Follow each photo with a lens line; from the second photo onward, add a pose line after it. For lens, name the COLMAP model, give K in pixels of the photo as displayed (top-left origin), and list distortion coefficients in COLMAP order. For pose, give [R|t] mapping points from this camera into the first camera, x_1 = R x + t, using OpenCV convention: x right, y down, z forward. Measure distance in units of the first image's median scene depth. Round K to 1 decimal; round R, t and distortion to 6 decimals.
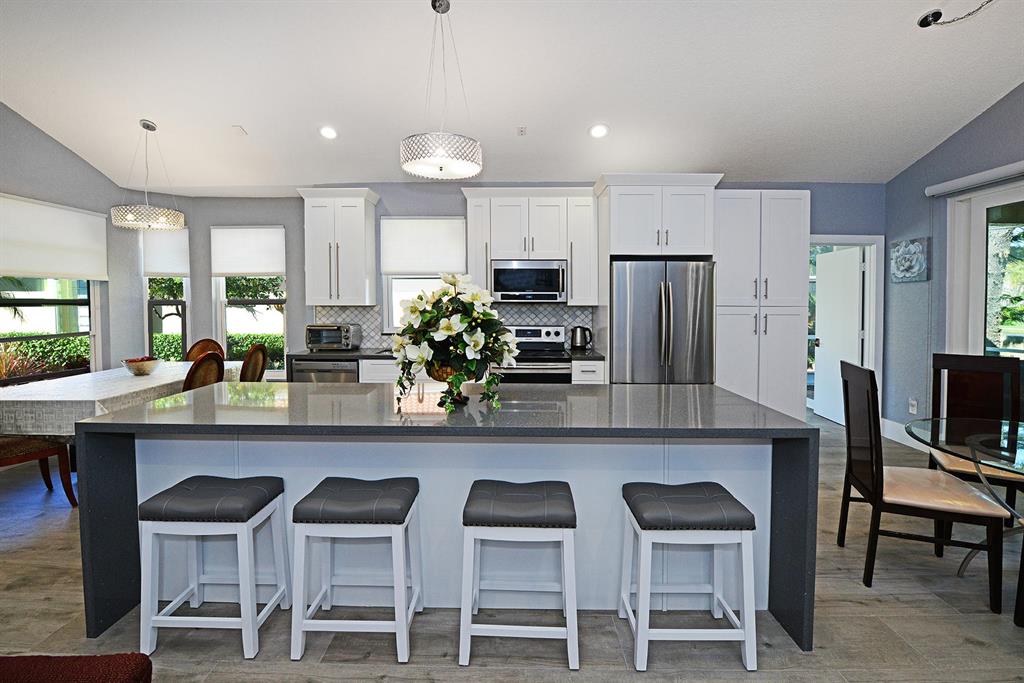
lens RADIAL K [[441.3, 0, 500.7], [0, 441.3, 319.6], [0, 0, 1]] dist [-0.001926, -0.000164]
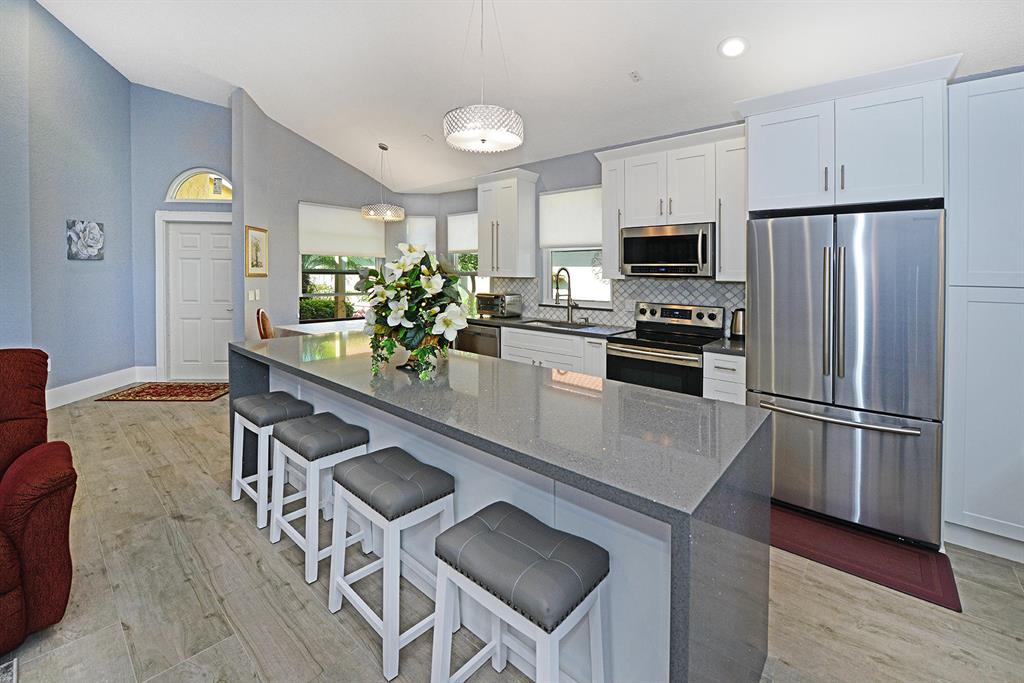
lens RADIAL K [[428.0, 0, 515.9], [0, 428.0, 282.2], [0, 0, 1]] dist [-0.011303, -0.000199]
pose [[0.769277, 0.021943, -0.638539, 0.363007], [-0.040906, 0.999051, -0.014949, -0.004060], [0.637605, 0.037620, 0.769444, 0.200763]]
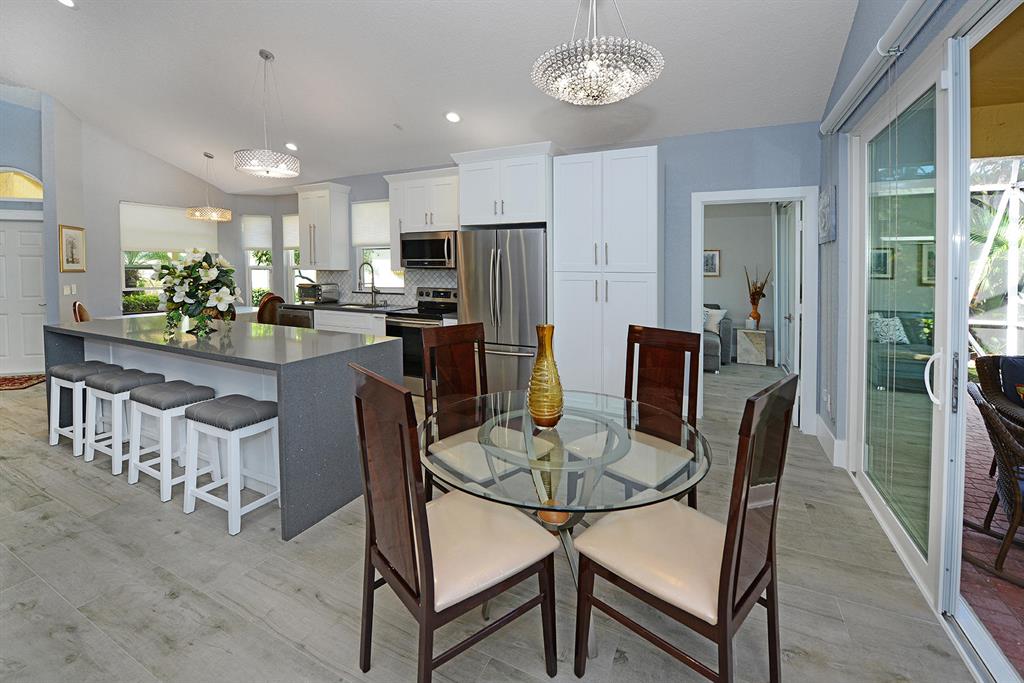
lens RADIAL K [[413.0, 0, 513.7], [0, 413.0, 277.7], [0, 0, 1]] dist [-0.015519, -0.000592]
pose [[0.913868, 0.012407, -0.405822, 0.714593], [-0.020984, 0.999640, -0.016692, 0.000690], [0.405469, 0.023770, 0.913800, 0.091568]]
